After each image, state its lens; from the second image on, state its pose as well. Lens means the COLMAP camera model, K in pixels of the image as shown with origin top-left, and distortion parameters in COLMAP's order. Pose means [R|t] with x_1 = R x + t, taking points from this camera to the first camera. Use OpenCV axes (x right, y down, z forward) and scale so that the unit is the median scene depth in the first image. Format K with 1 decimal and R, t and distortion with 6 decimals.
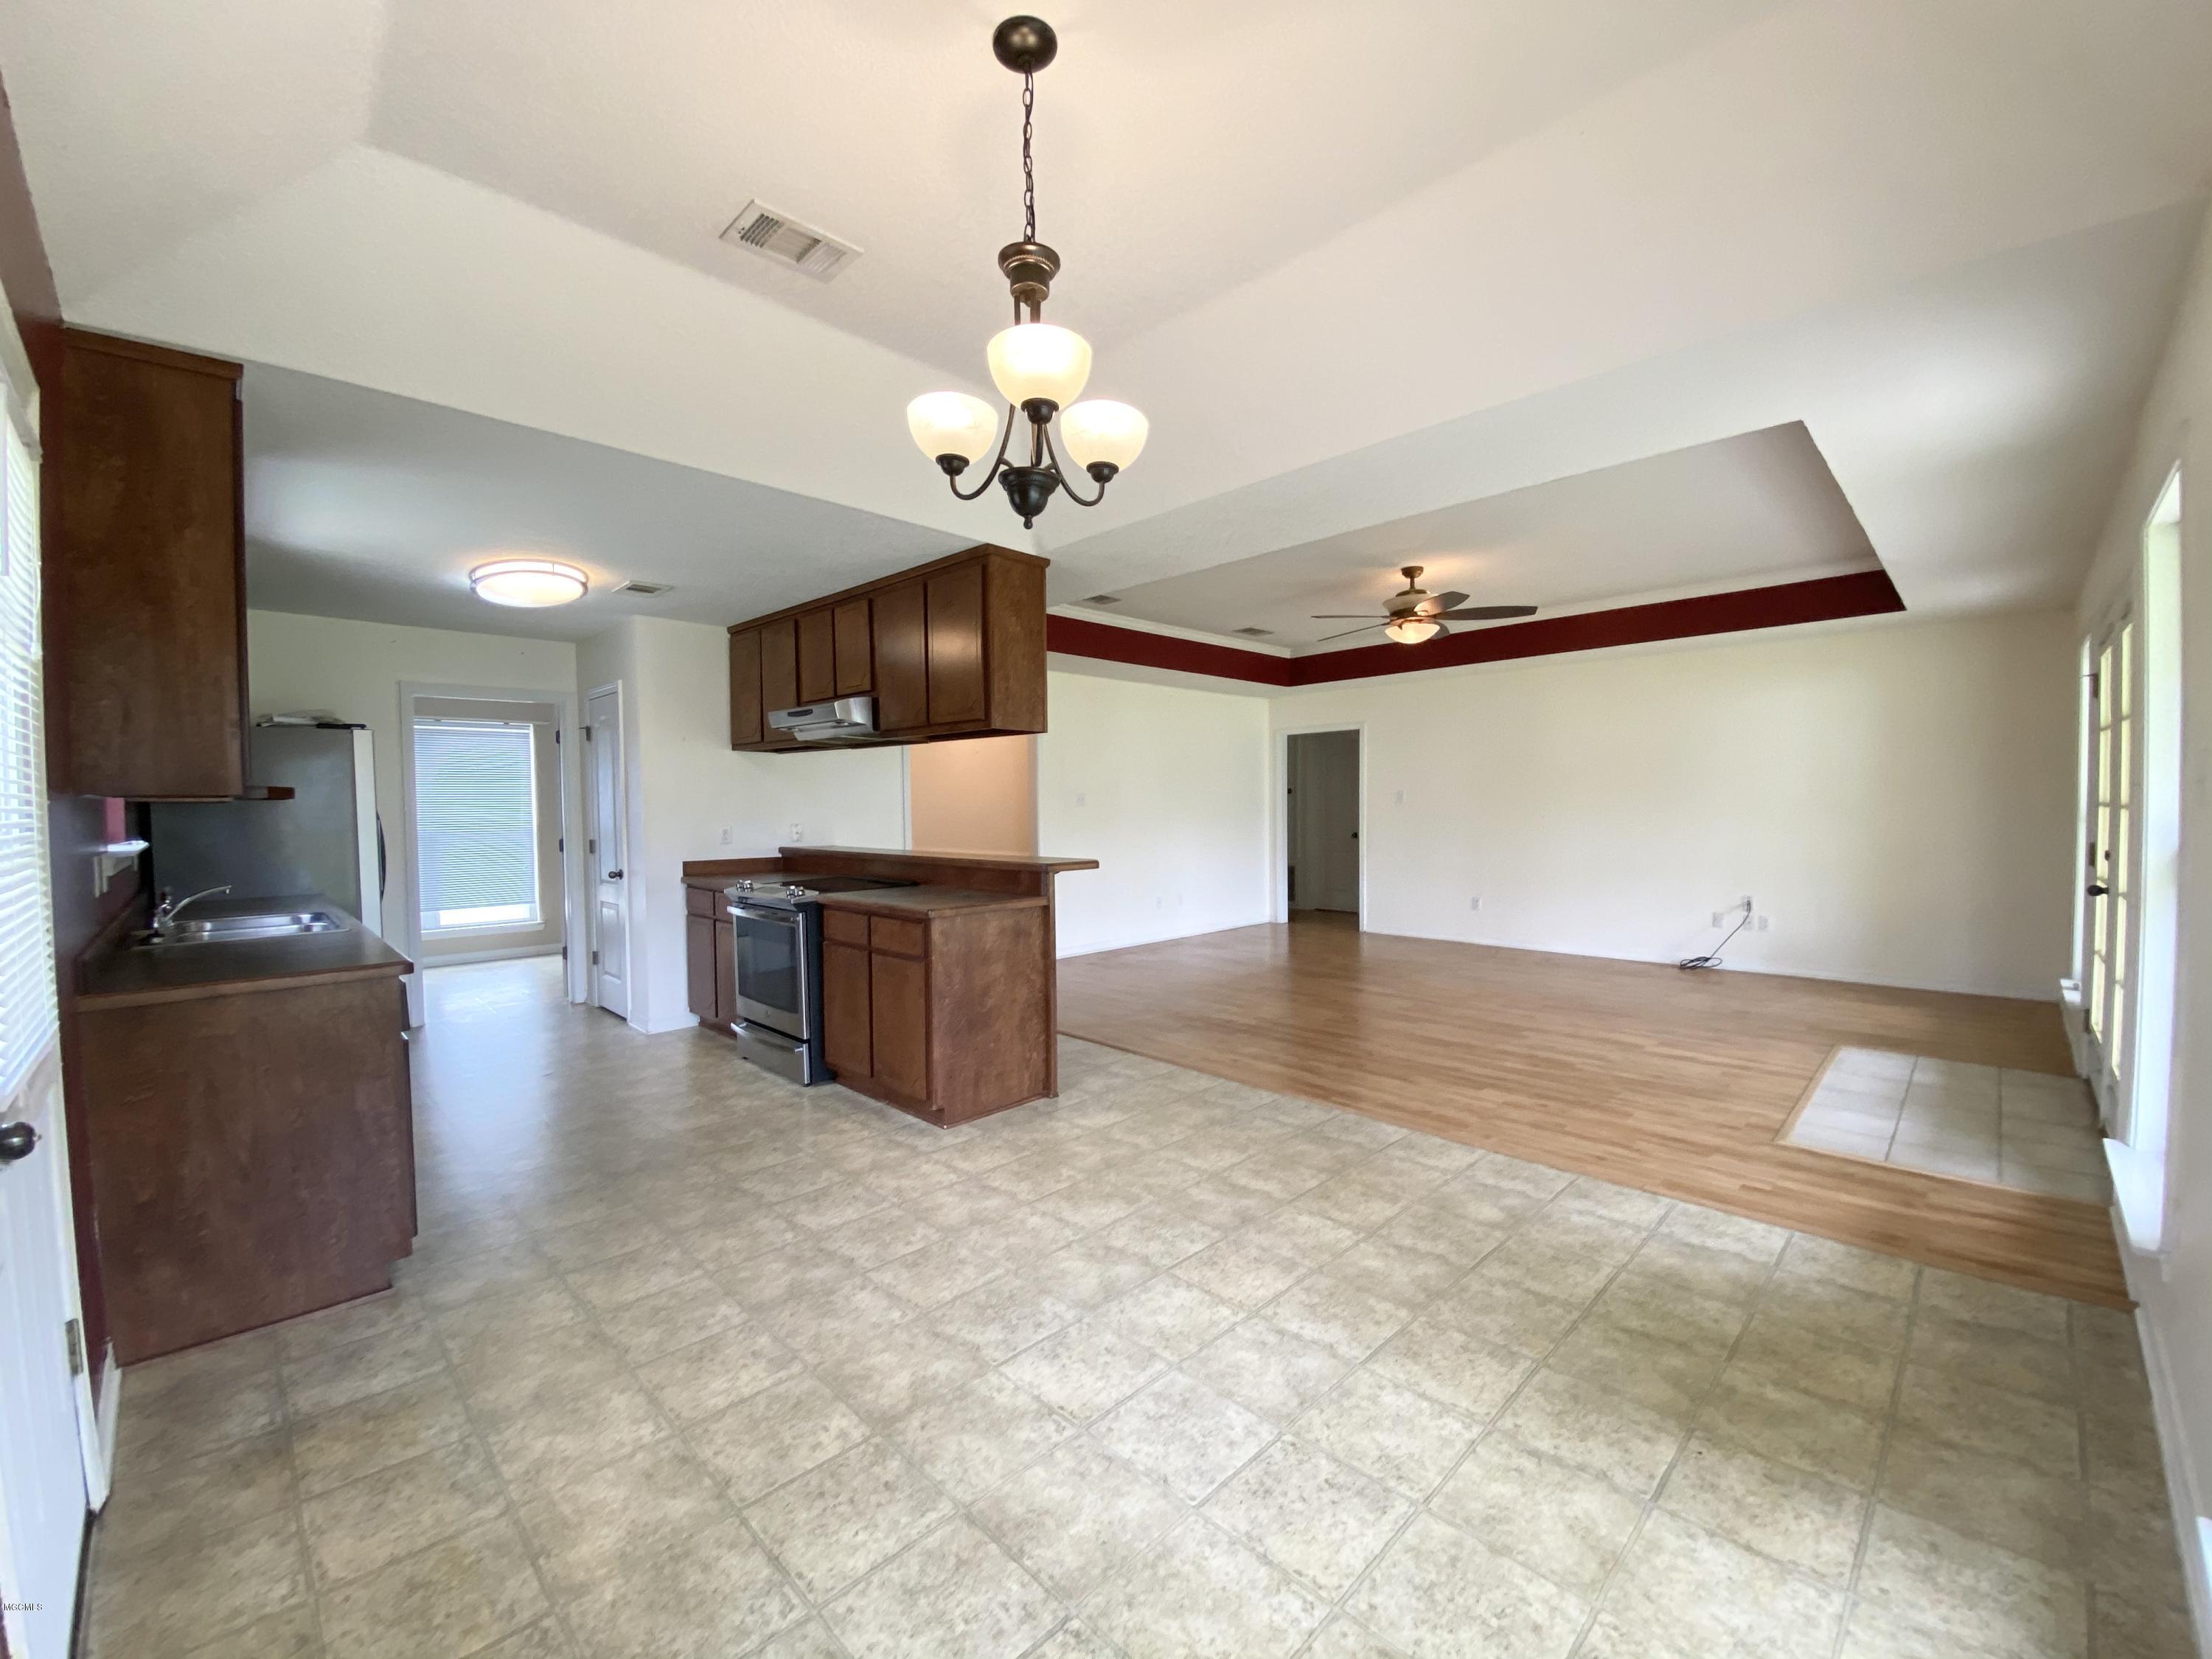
lens RADIAL K [[882.2, 0, 1113.5], [0, 882.2, 829.8], [0, 0, 1]] dist [0.003203, -0.011851]
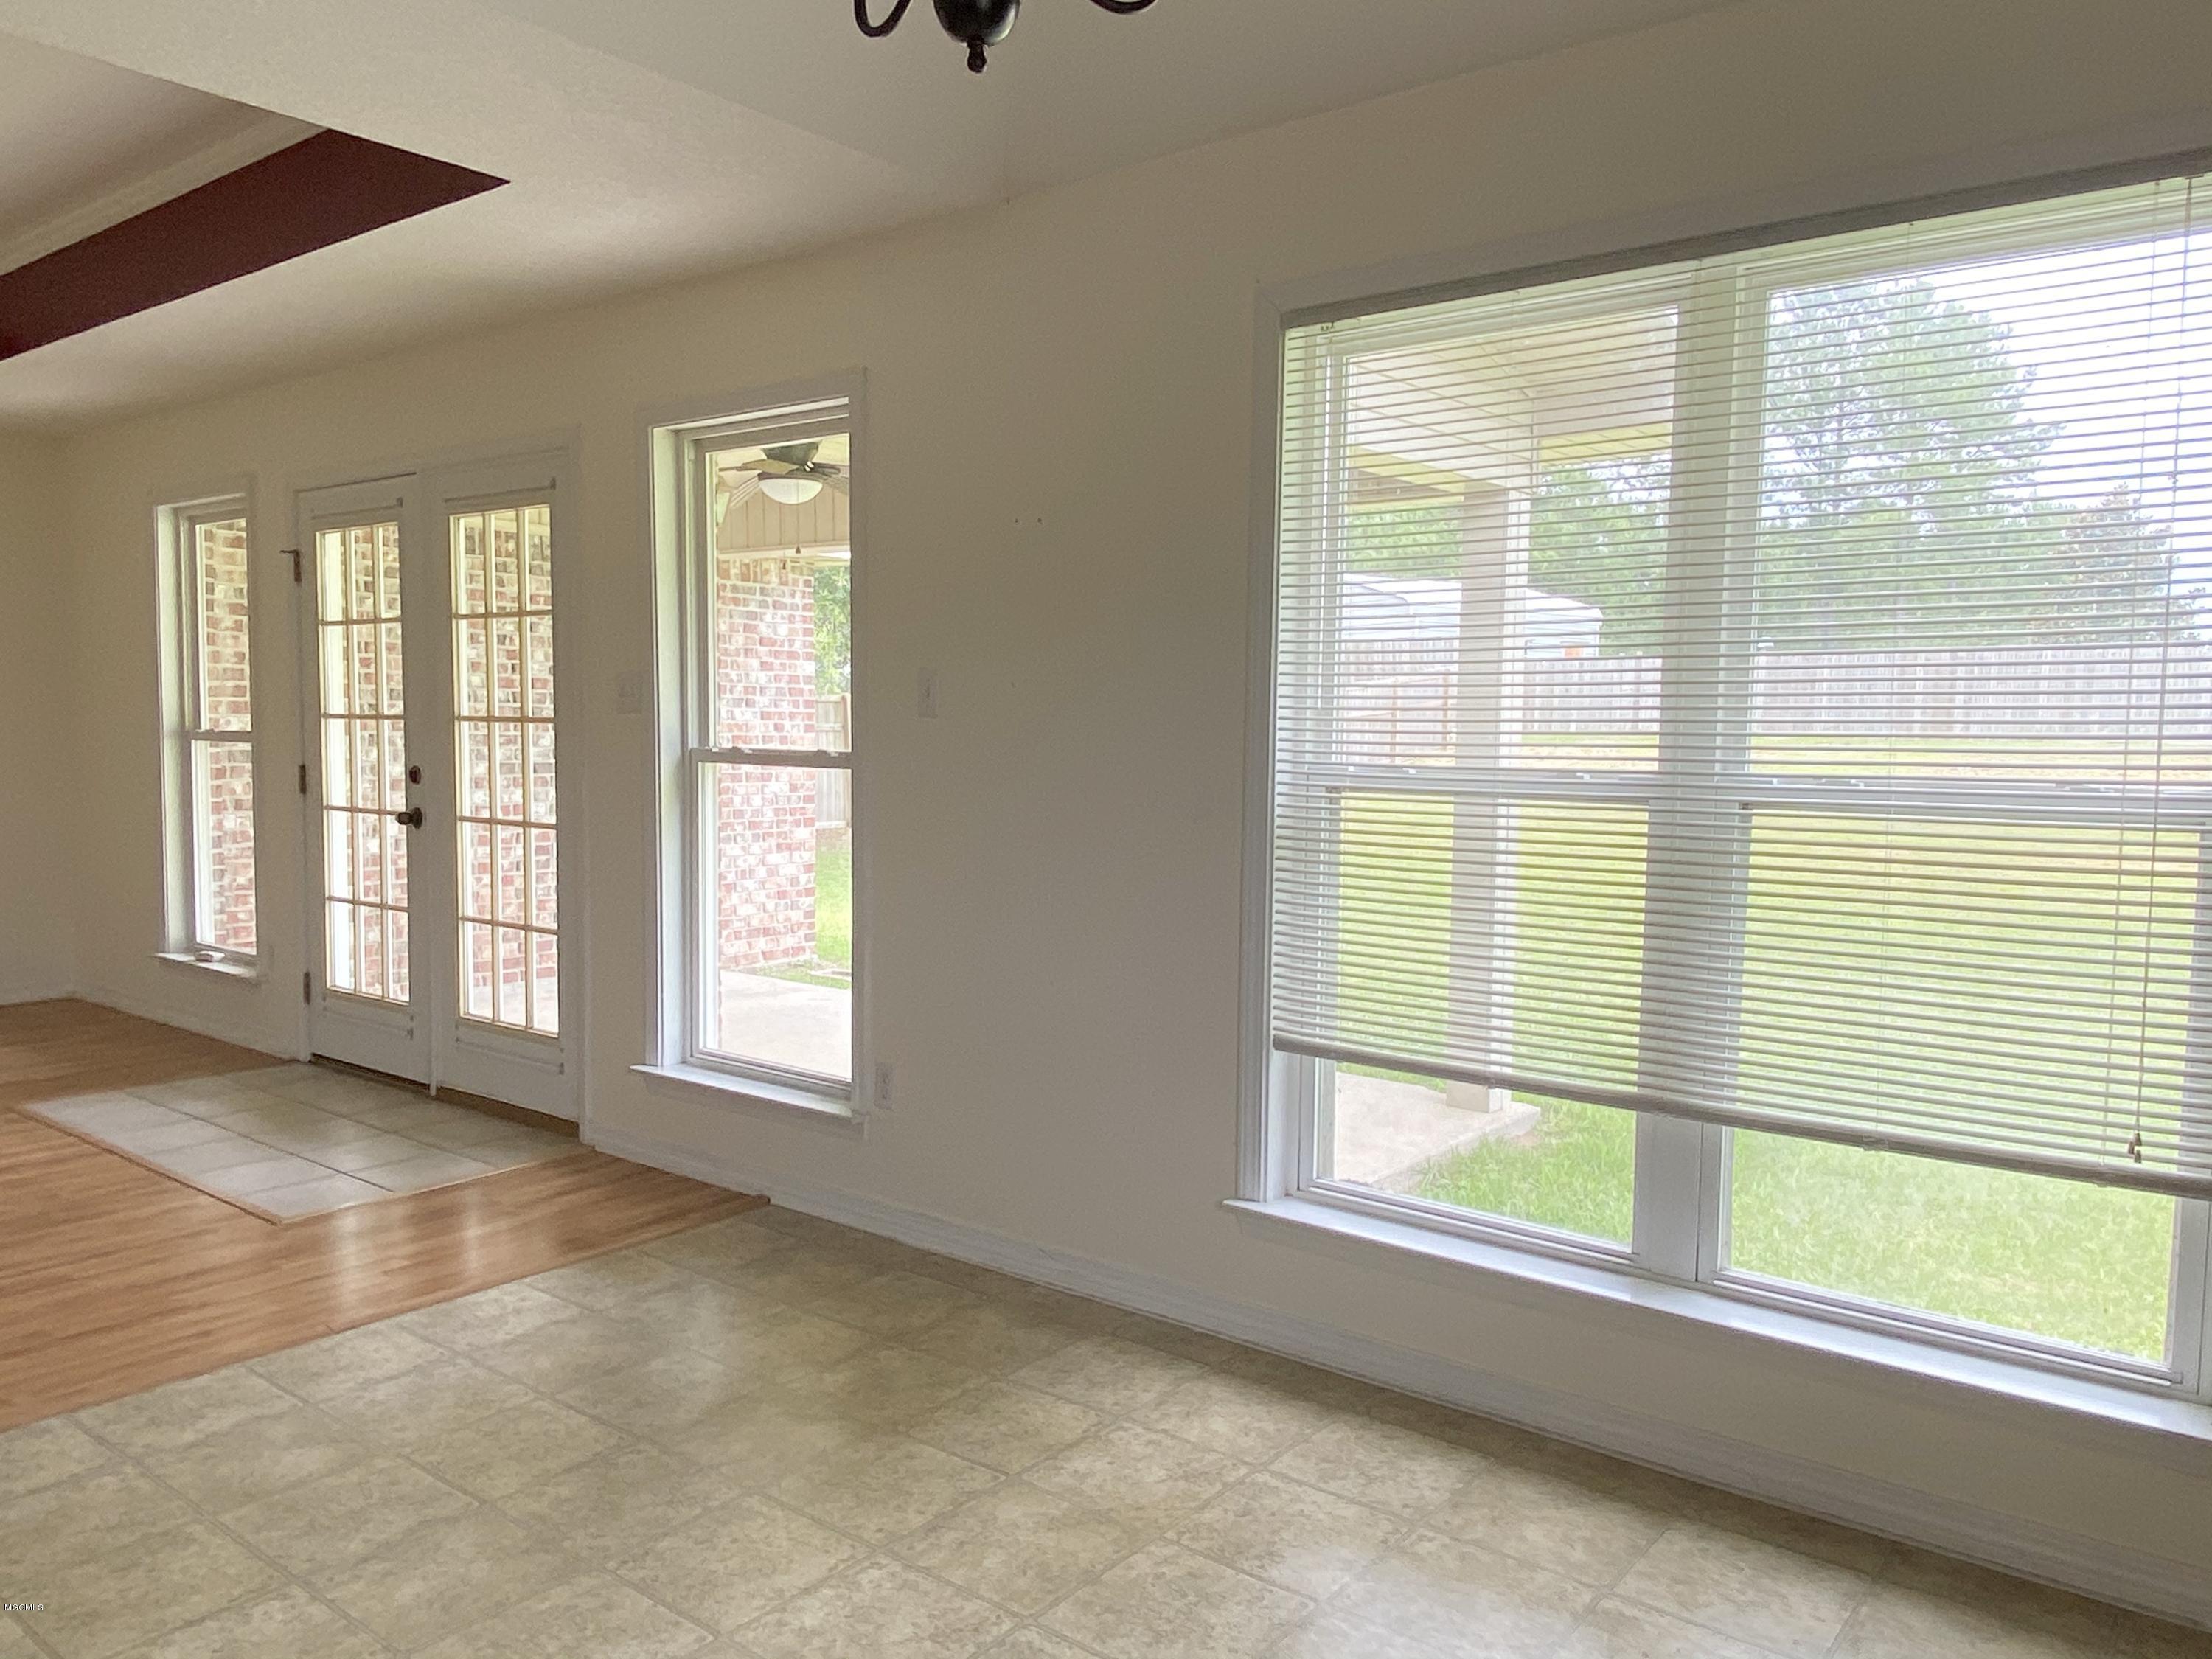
lens RADIAL K [[1629.3, 0, 1063.4], [0, 1629.3, 825.4], [0, 0, 1]] dist [-0.016931, -0.008000]
pose [[-0.104668, -0.052938, 0.993097, -0.680365], [0.025682, 0.998105, 0.055912, 0.010787], [-0.994176, 0.031357, -0.103111, 0.748384]]
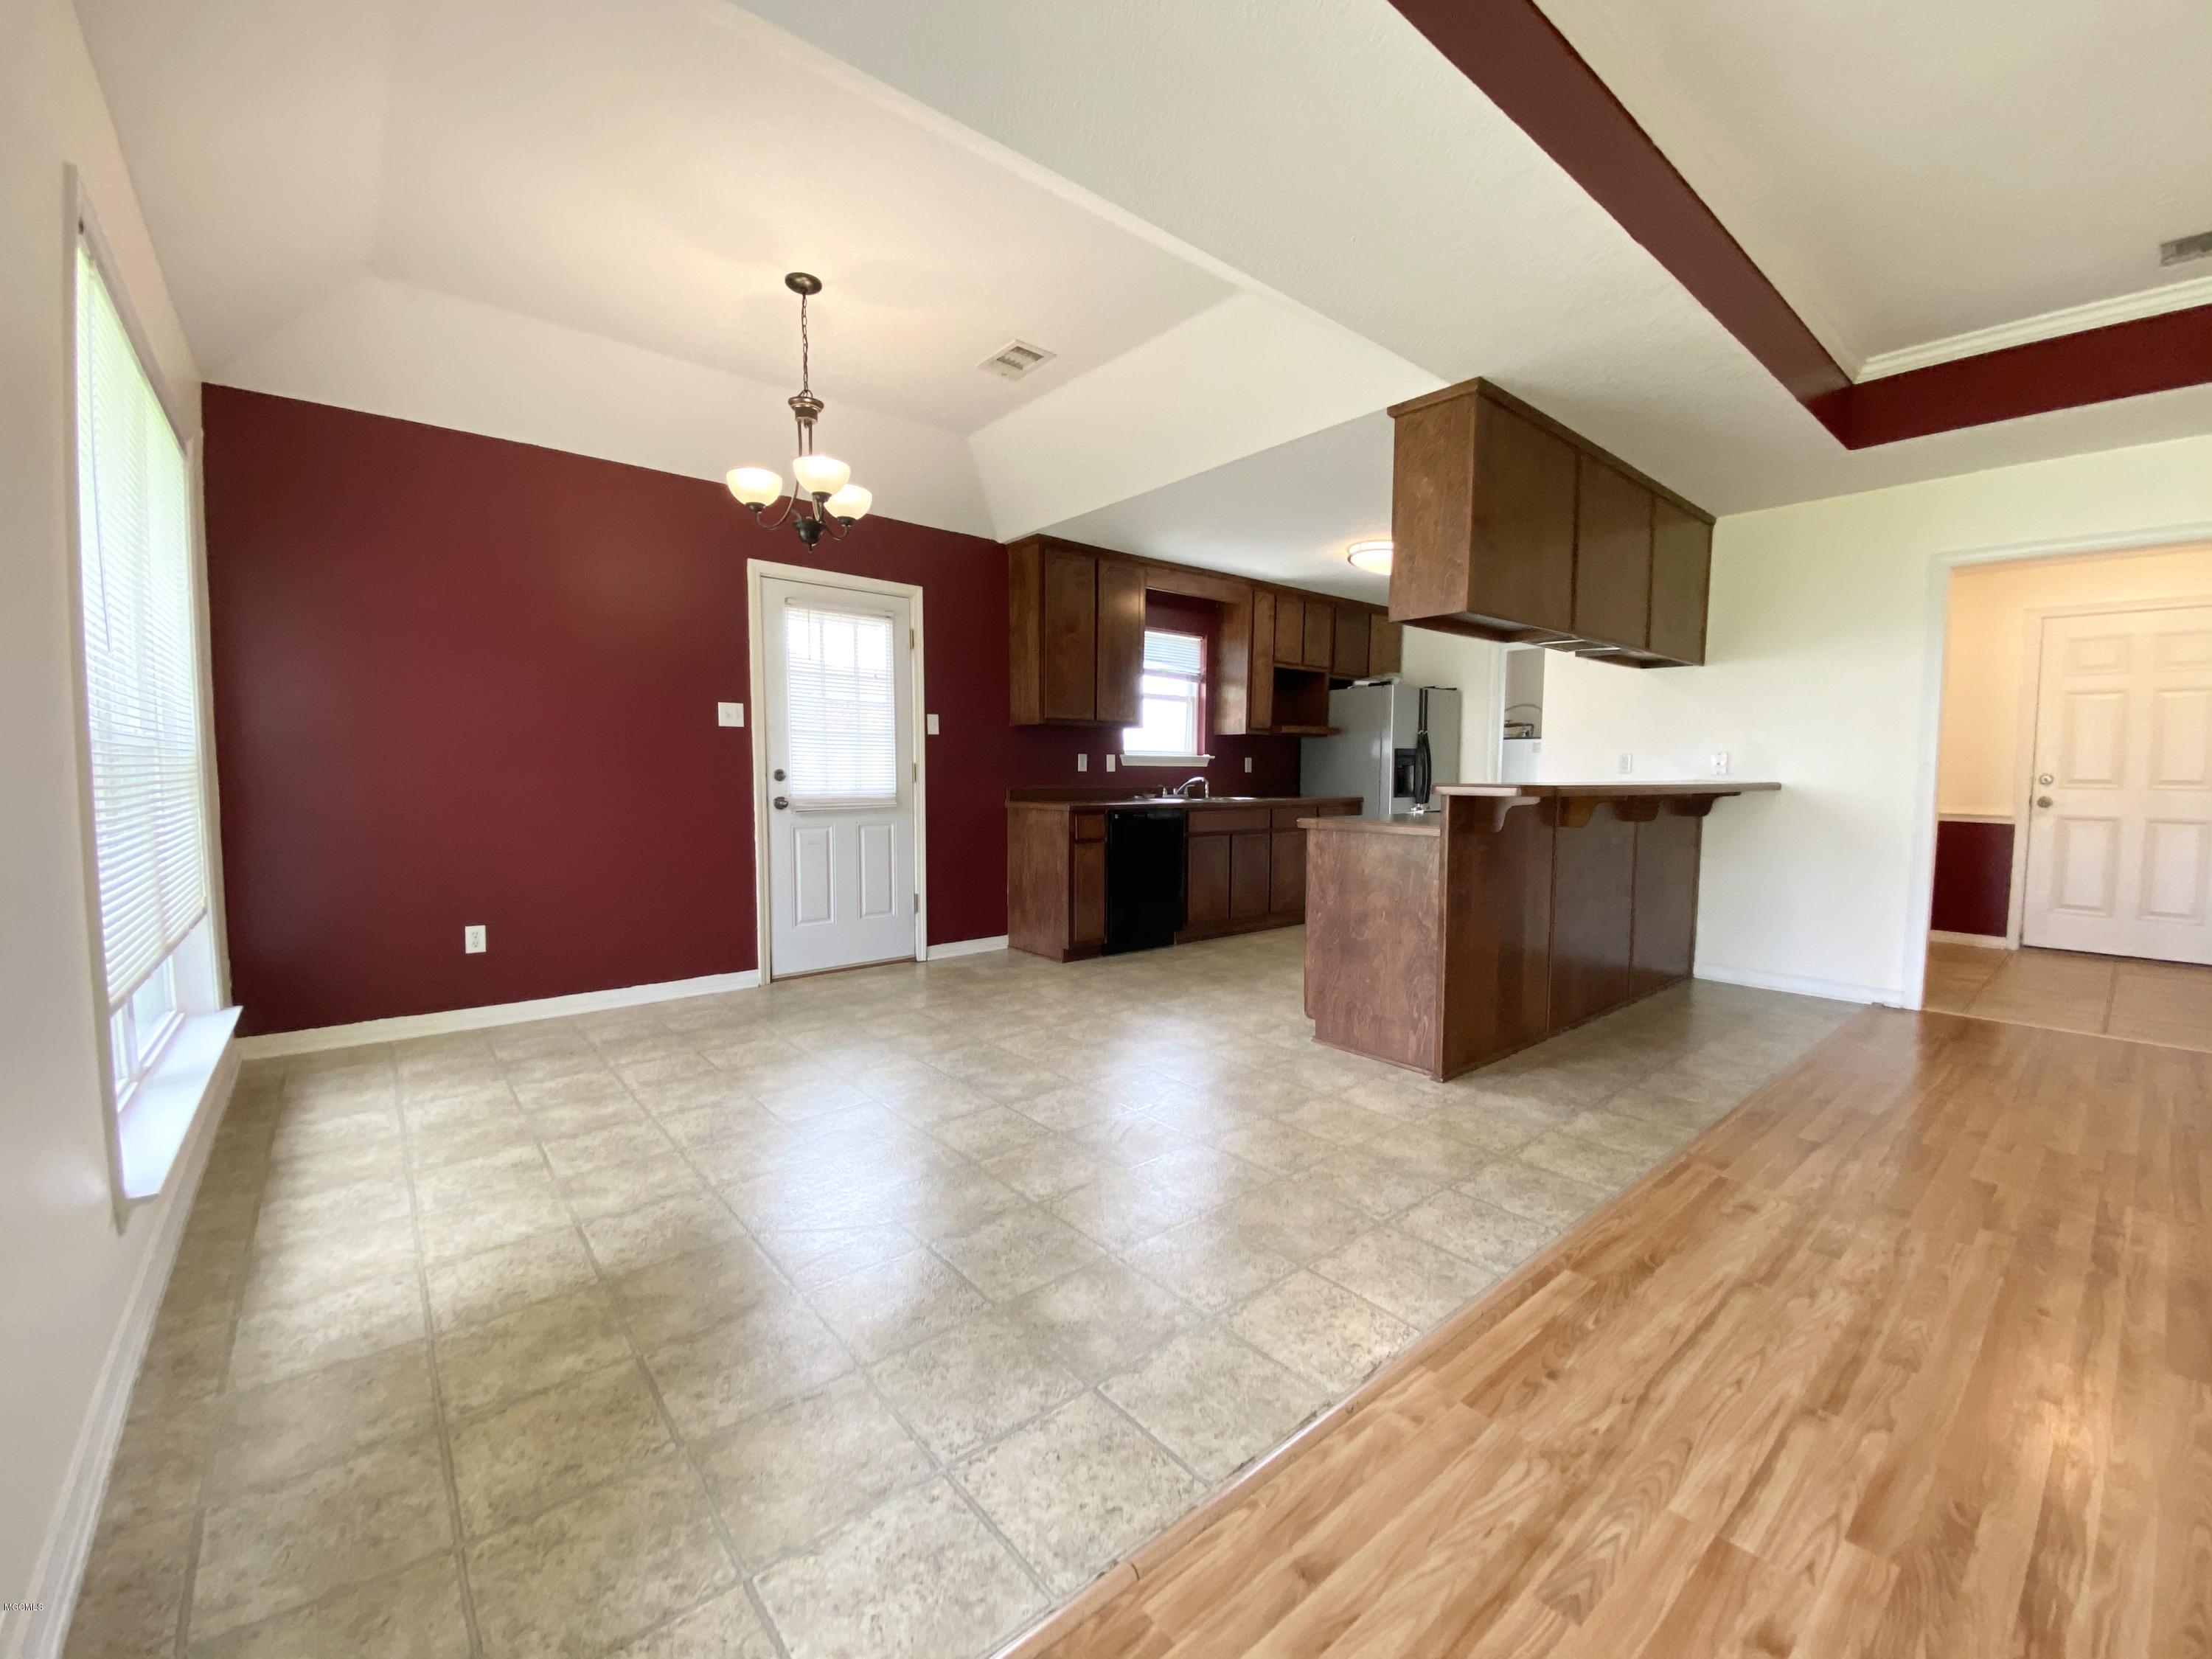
lens RADIAL K [[882.2, 0, 1113.5], [0, 882.2, 829.8], [0, 0, 1]] dist [0.003203, -0.011851]
pose [[-0.061356, 0.086390, -0.994370, 1.225189], [-0.043640, 0.995062, 0.089143, 0.031429], [0.997161, 0.048864, -0.057283, 1.246087]]
